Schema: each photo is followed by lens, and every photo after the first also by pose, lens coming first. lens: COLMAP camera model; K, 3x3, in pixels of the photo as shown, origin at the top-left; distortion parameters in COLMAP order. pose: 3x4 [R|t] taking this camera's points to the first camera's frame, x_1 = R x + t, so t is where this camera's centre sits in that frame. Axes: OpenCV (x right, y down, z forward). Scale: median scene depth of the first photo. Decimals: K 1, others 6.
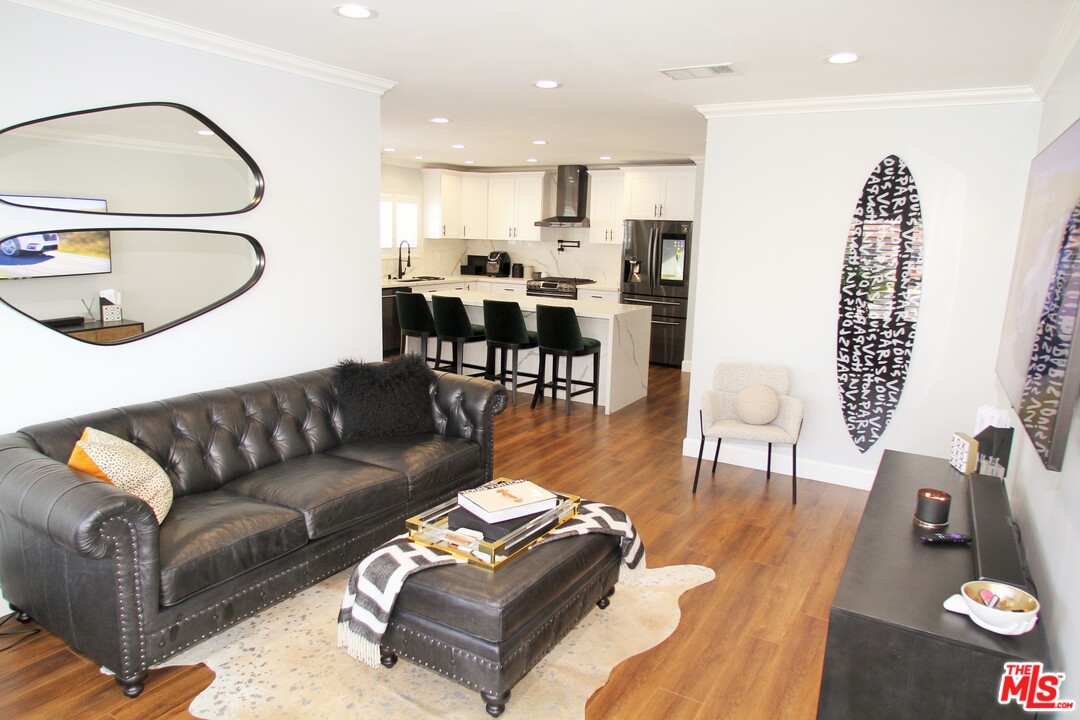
lens RADIAL K [[696.6, 0, 532.7], [0, 696.6, 360.4], [0, 0, 1]] dist [-0.047650, 0.029930]
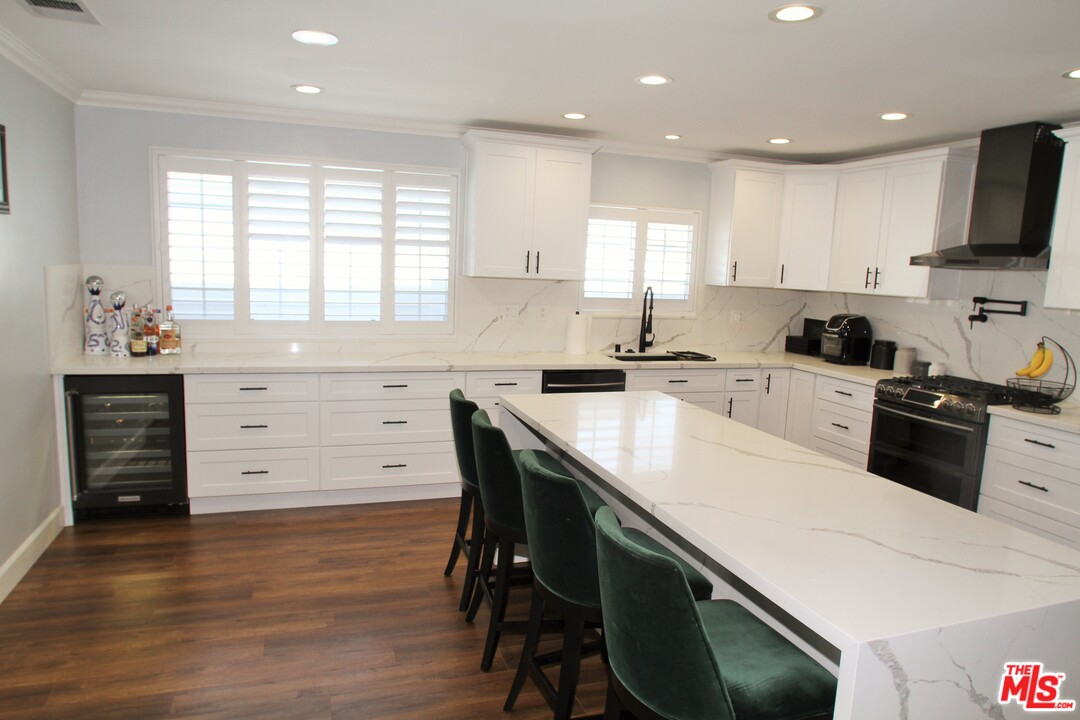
lens RADIAL K [[696.6, 0, 533.5], [0, 696.6, 361.6], [0, 0, 1]] dist [-0.047650, 0.029930]
pose [[0.769253, 0.093858, -0.632013, 0.227619], [-0.138188, 0.990180, -0.021148, -0.180887], [0.623821, 0.103605, 0.774670, 1.053601]]
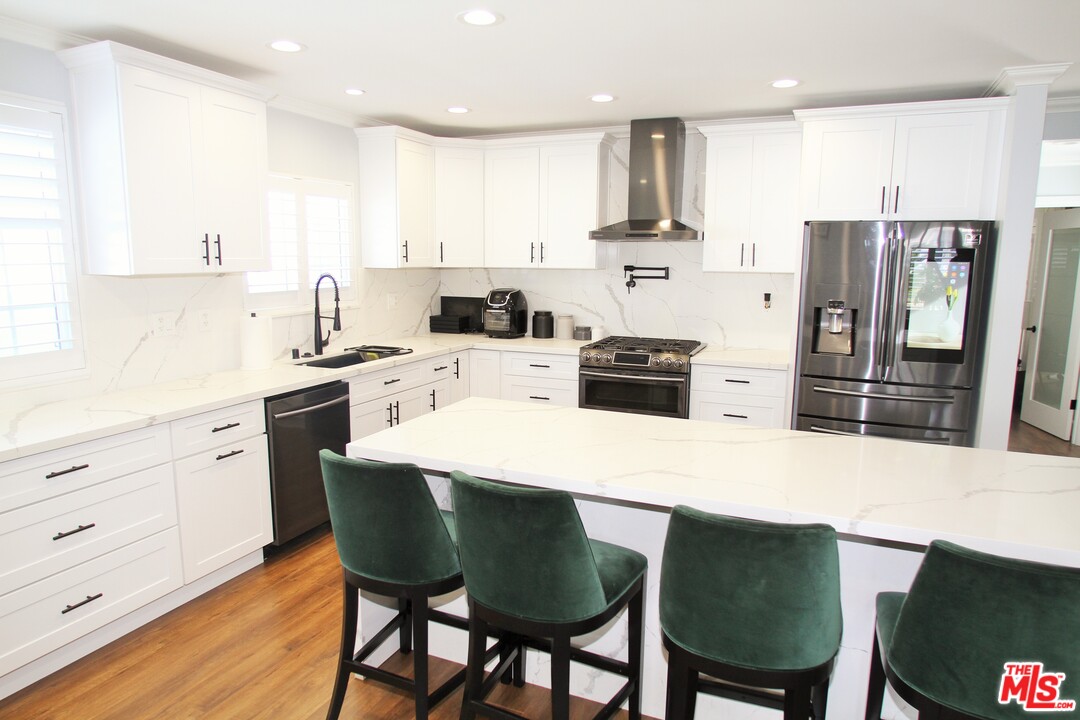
lens RADIAL K [[696.6, 0, 530.8], [0, 696.6, 363.1], [0, 0, 1]] dist [-0.047650, 0.029930]
pose [[0.991515, -0.039504, 0.123843, -0.224768], [0.042922, 0.998764, -0.025058, -0.198706], [-0.122700, 0.030161, 0.991985, 1.088285]]
